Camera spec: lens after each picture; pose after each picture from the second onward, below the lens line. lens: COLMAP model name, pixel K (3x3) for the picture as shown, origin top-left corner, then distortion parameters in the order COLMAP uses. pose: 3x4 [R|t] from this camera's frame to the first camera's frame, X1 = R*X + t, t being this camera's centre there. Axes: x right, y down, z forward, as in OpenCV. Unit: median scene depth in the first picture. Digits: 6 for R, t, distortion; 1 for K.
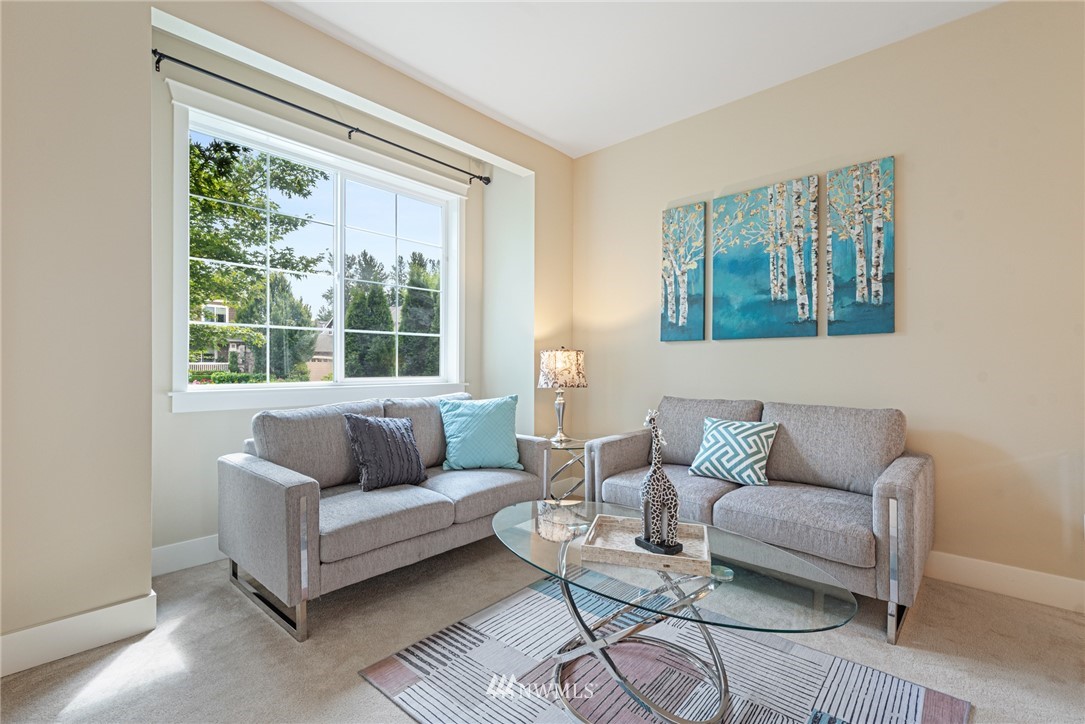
lens RADIAL K [[477.7, 0, 555.1], [0, 477.7, 369.7], [0, 0, 1]] dist [0.000799, -0.000023]
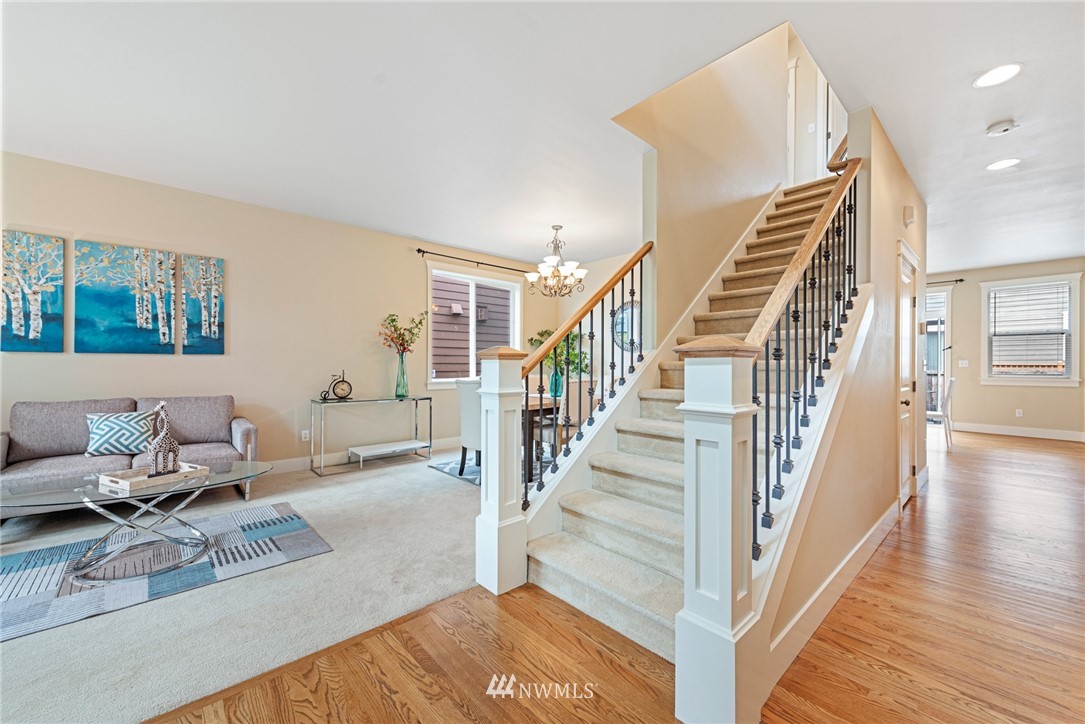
lens RADIAL K [[422.9, 0, 547.7], [0, 422.9, 366.4], [0, 0, 1]] dist [-0.000962, -0.000570]
pose [[0.096143, -0.004274, 0.995358, -0.724273], [0.005323, 0.999979, 0.003780, -0.027675], [-0.995353, 0.004935, 0.096164, -0.368207]]
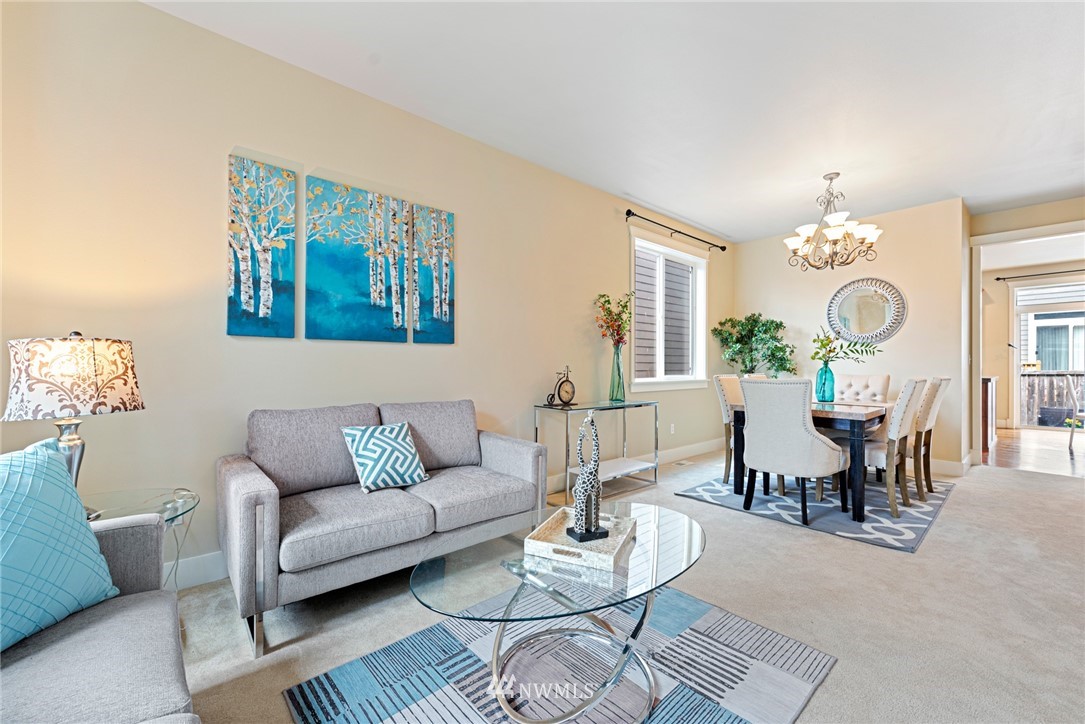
lens RADIAL K [[448.4, 0, 526.1], [0, 448.4, 366.0], [0, 0, 1]] dist [0.009876, -0.000686]
pose [[0.127273, 0.000494, 0.991868, -0.475487], [0.007383, 0.999972, -0.001446, -0.010002], [-0.991840, 0.007507, 0.127266, 0.571292]]
